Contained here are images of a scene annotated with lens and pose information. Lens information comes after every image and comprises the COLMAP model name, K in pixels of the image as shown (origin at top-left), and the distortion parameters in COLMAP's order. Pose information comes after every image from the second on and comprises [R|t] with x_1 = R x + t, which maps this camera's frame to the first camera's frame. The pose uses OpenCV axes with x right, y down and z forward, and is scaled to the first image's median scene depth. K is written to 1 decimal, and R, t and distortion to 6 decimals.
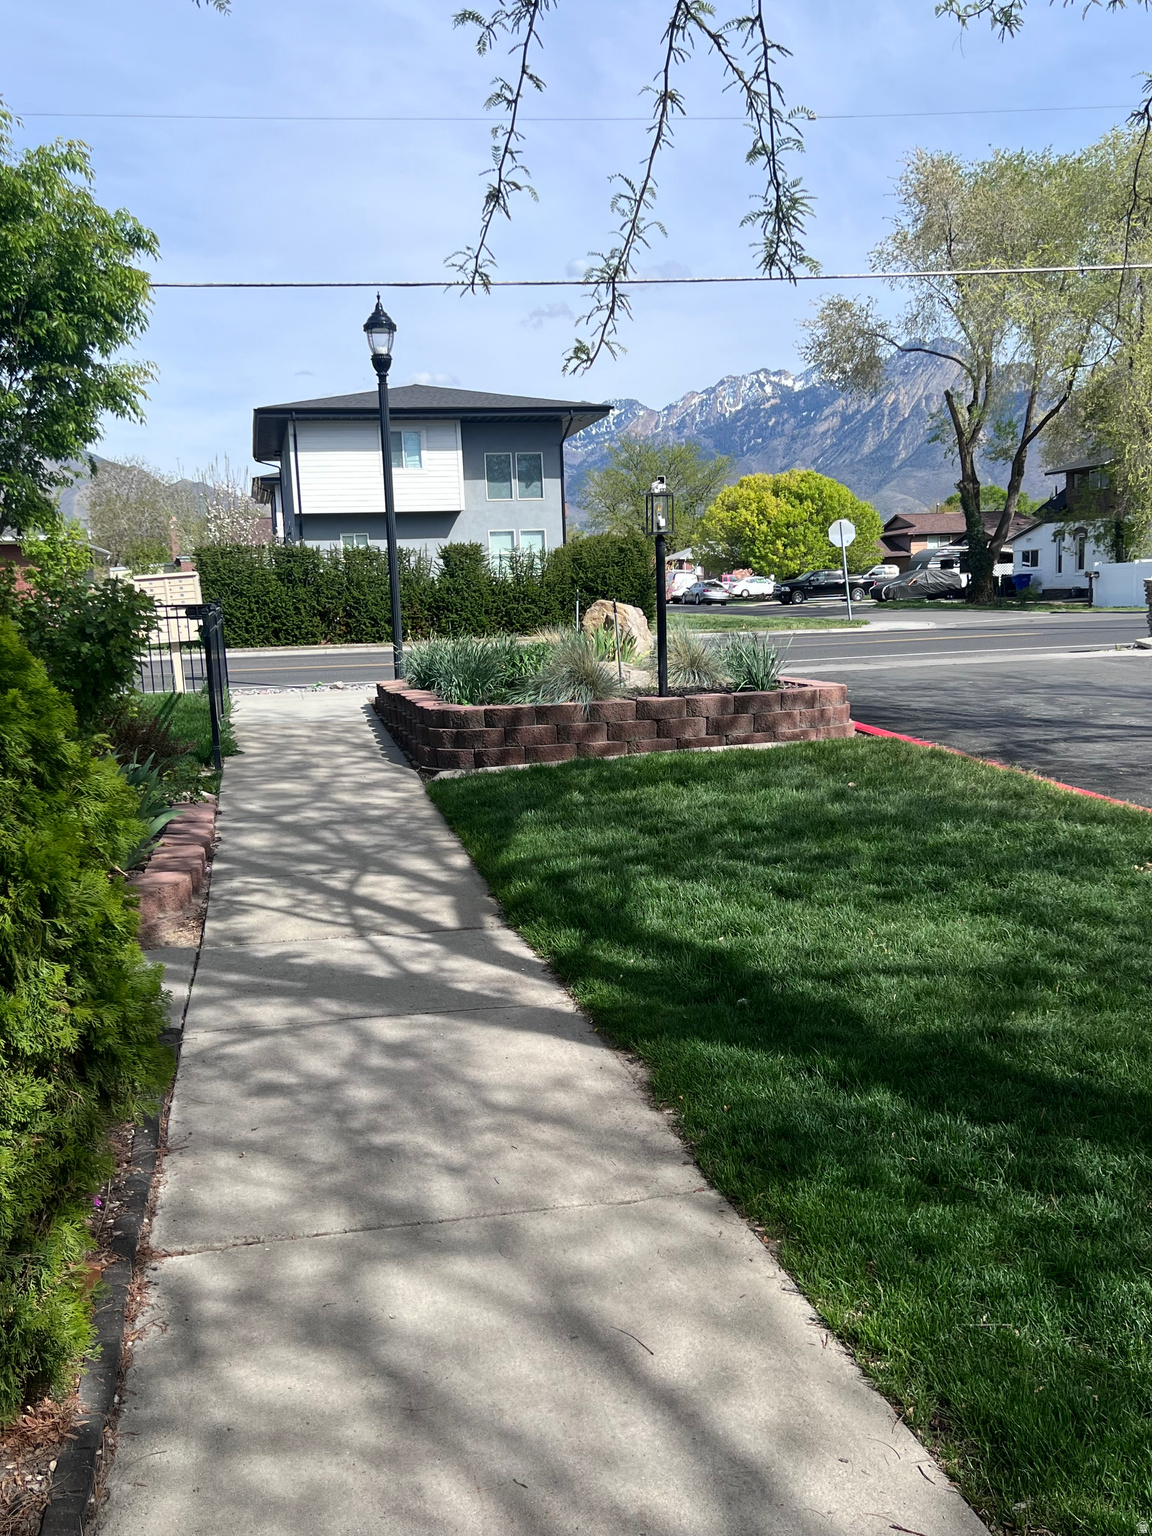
lens RADIAL K [[1396.7, 0, 576.0], [0, 1396.7, 768.0], [0, 0, 1]] dist [0.093556, -0.001544]
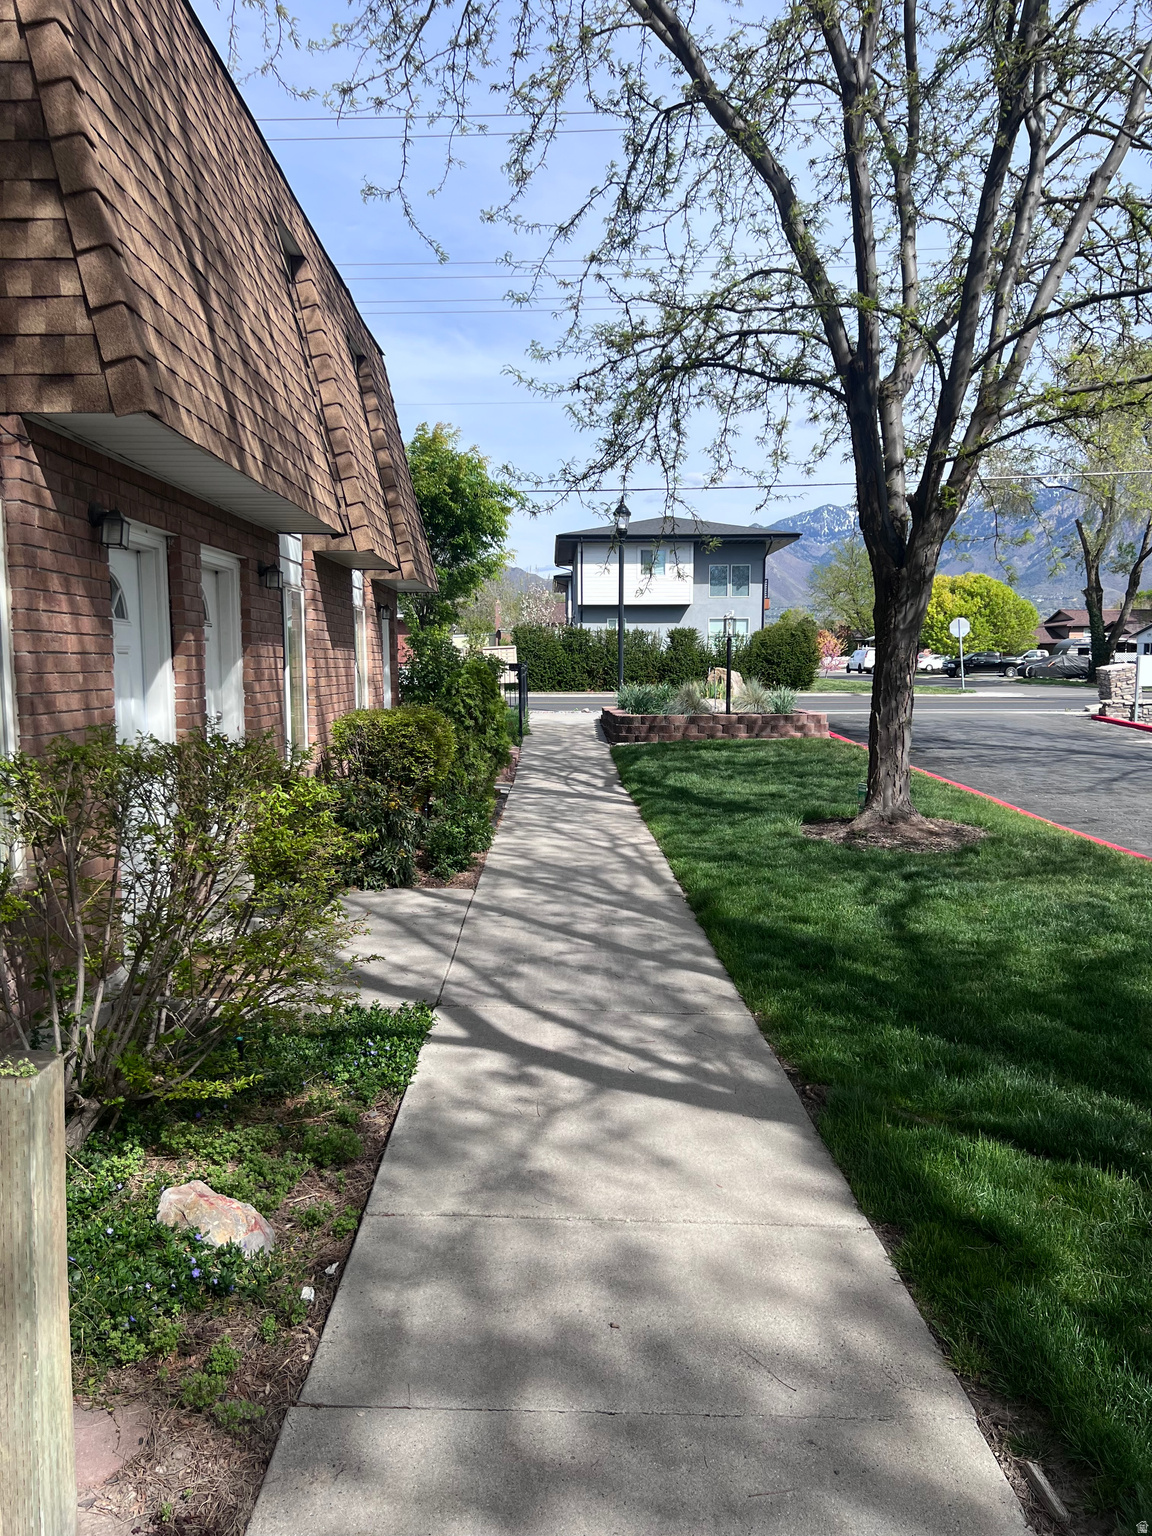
lens RADIAL K [[1158.4, 0, 576.0], [0, 1158.4, 768.0], [0, 0, 1]] dist [-0.003747, -0.001471]
pose [[0.978902, 0.050674, -0.197950, 0.056914], [-0.056690, 0.998083, -0.024842, 0.025678], [0.196311, 0.035540, 0.979897, -0.224767]]
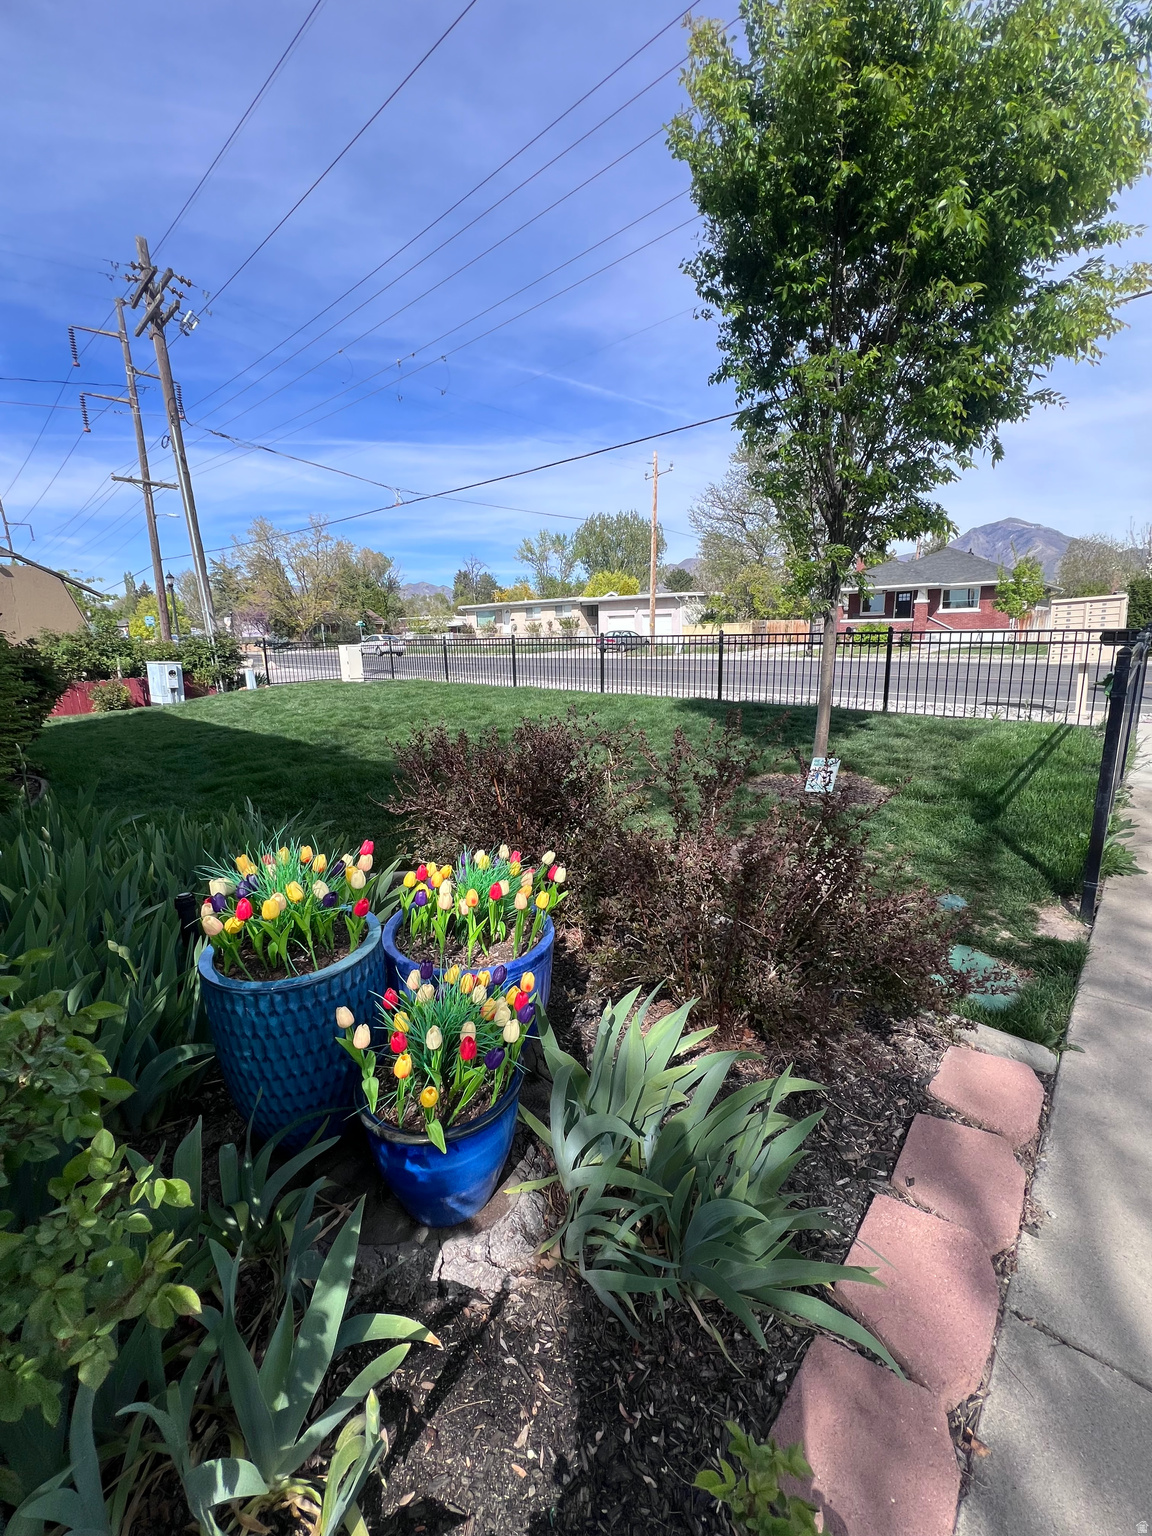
lens RADIAL K [[604.0, 0, 577.1], [0, 604.0, 763.6], [0, 0, 1]] dist [-0.013704, -0.000179]
pose [[0.550788, 0.208757, -0.808117, -0.059433], [-0.107895, 0.977901, 0.179078, -0.027995], [0.827642, -0.011442, 0.561140, 0.221820]]
